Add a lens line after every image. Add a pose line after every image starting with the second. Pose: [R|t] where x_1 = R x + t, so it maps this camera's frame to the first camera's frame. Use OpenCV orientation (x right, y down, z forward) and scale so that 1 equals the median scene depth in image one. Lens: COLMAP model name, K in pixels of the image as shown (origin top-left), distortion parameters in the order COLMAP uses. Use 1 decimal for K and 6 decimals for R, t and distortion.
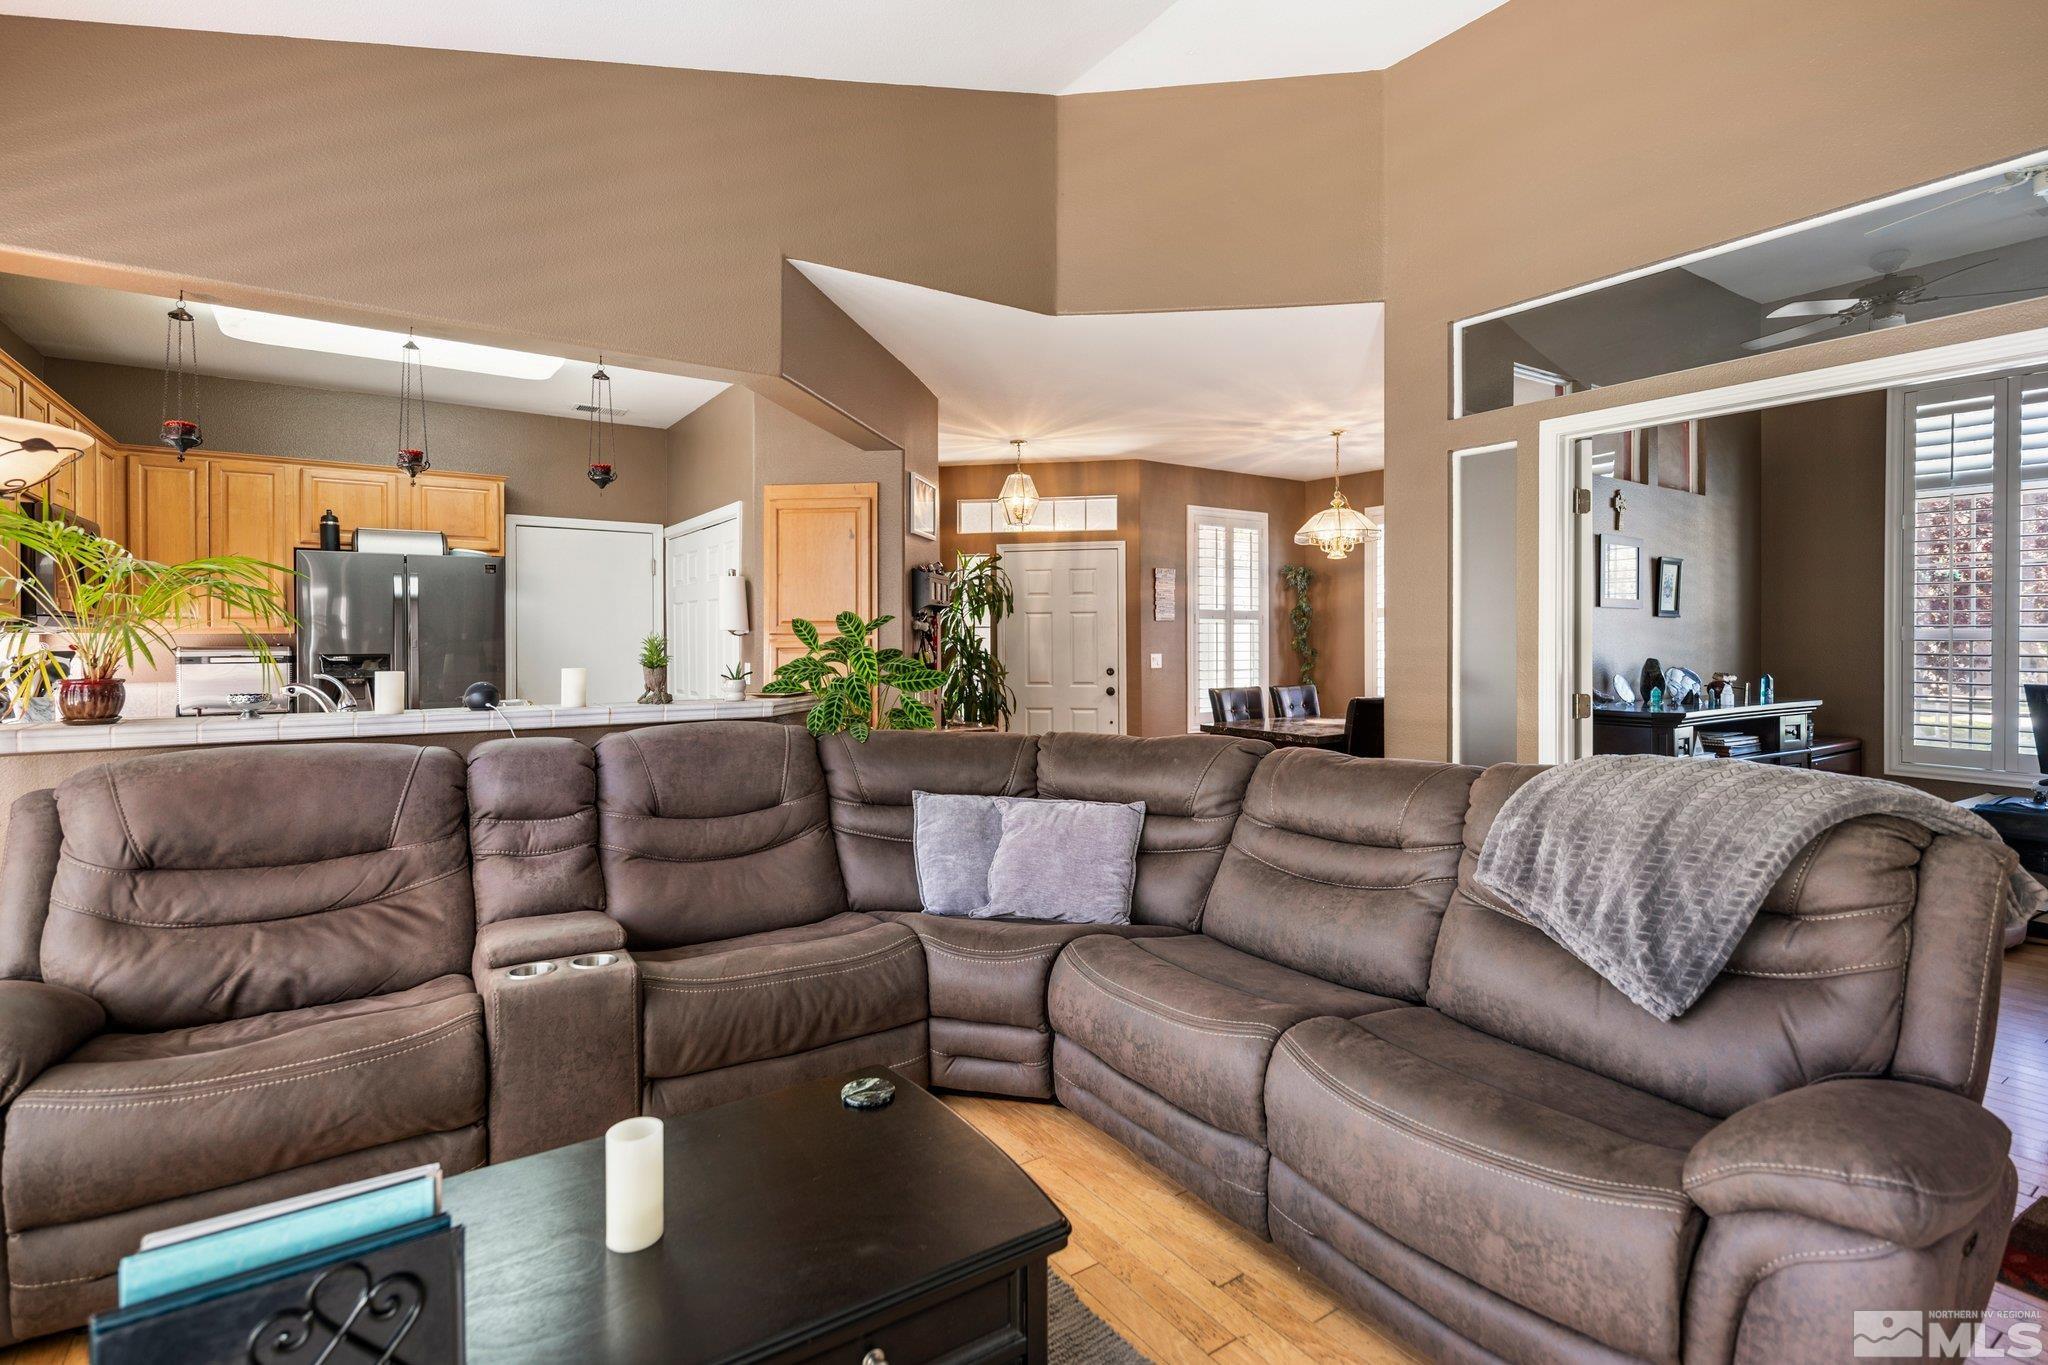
lens RADIAL K [[975.0, 0, 1027.5], [0, 975.0, 639.1], [0, 0, 1]] dist [0.002185, -0.000652]
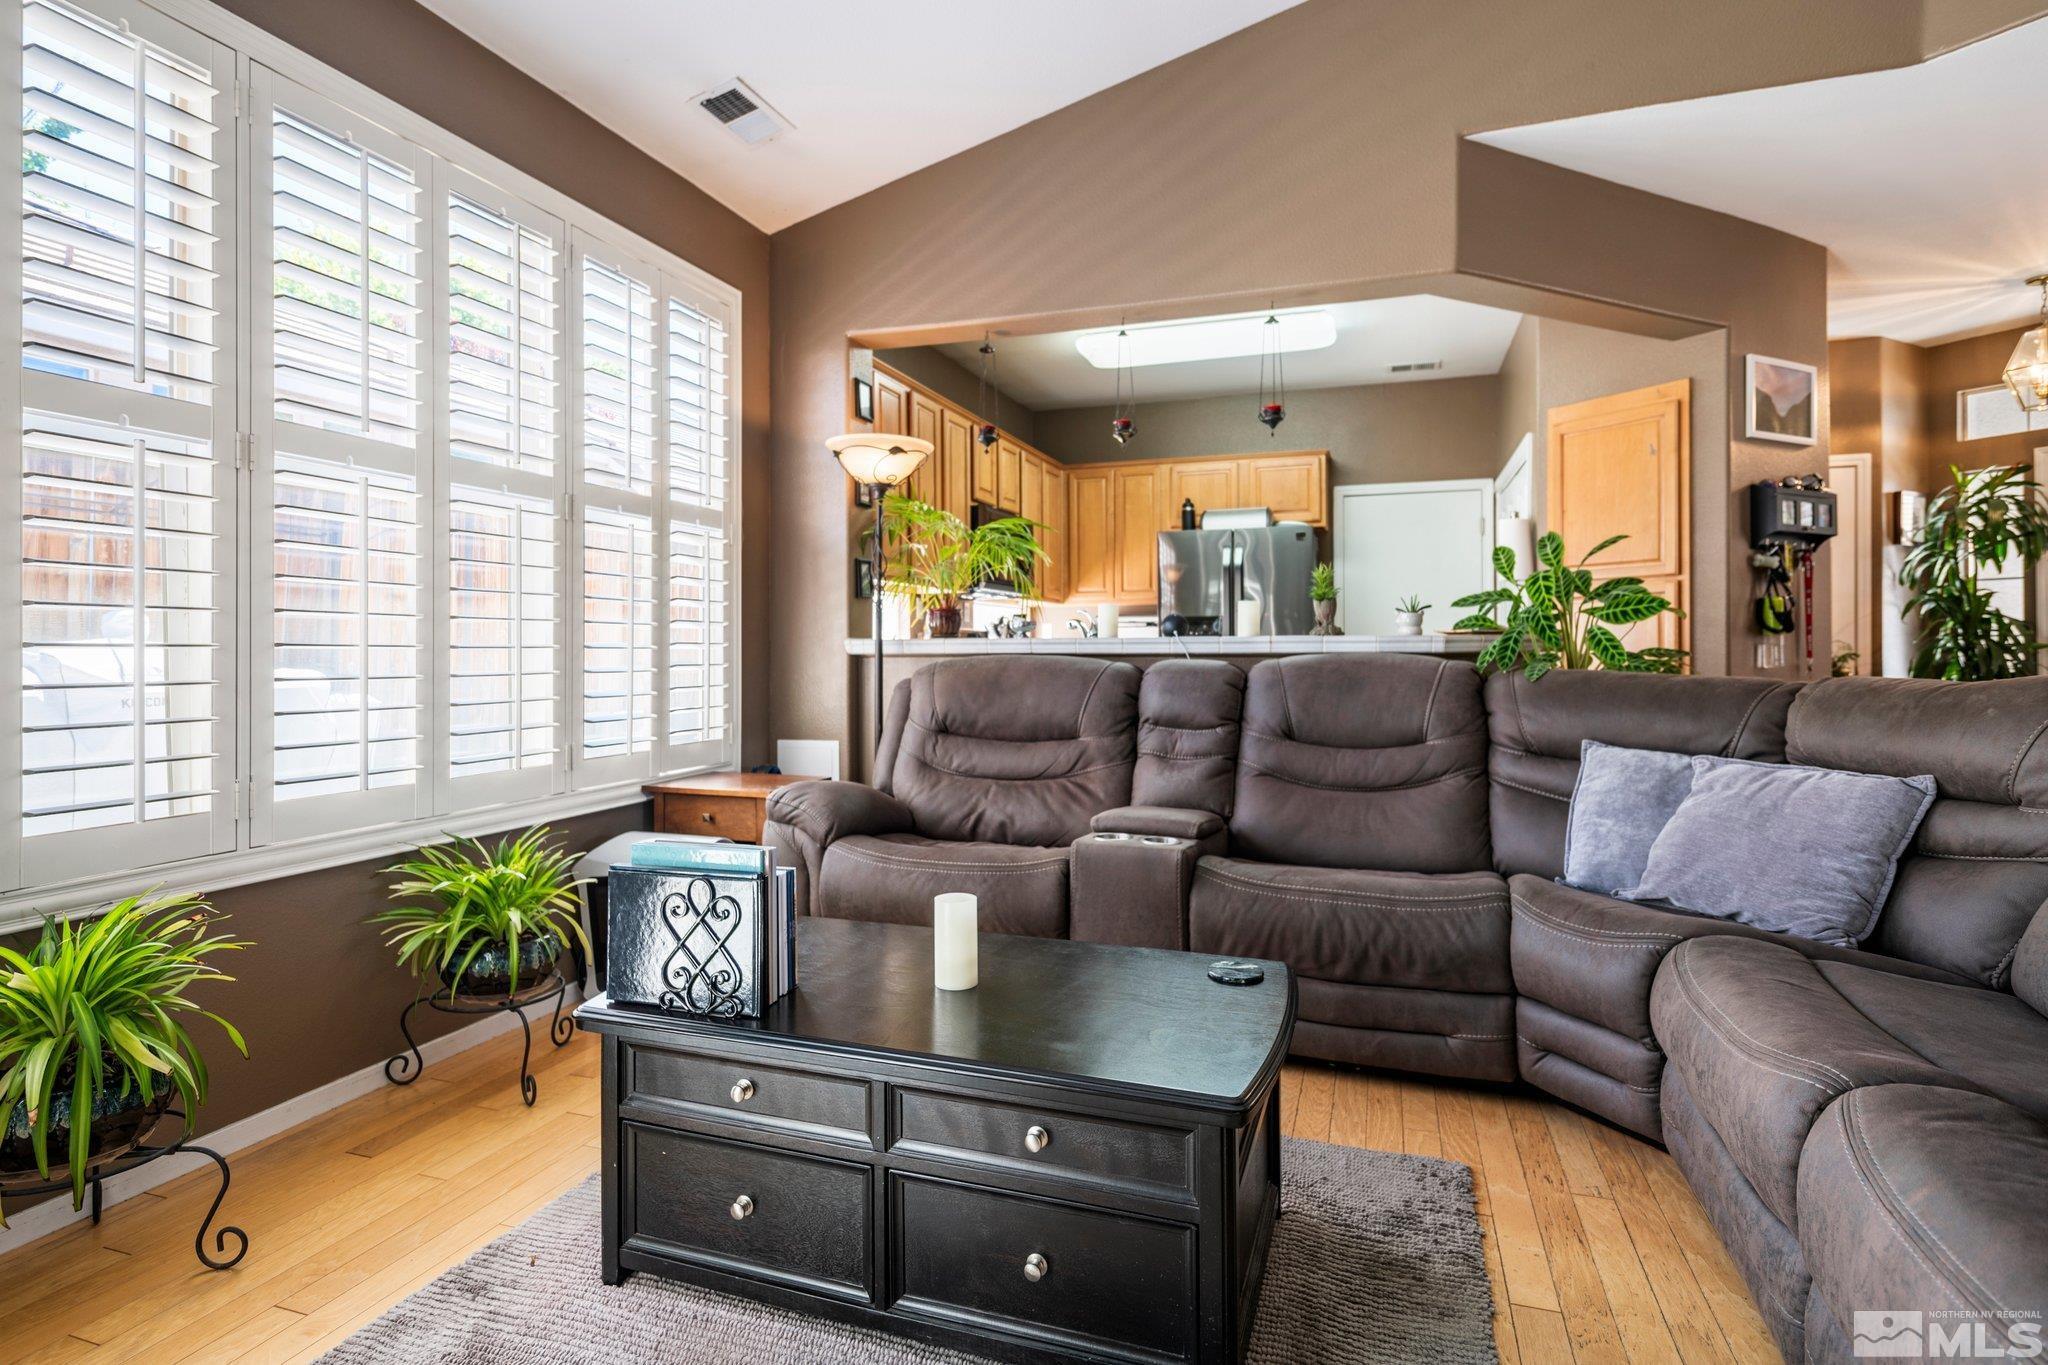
lens RADIAL K [[1048.8, 0, 1023.0], [0, 1048.8, 650.4], [0, 0, 1]] dist [0.003514, -0.001572]
pose [[0.595739, 0.000005, -0.803178, 0.350646], [0.002788, 0.999994, 0.002075, 0.091848], [0.803173, -0.003475, 0.595735, 0.135771]]
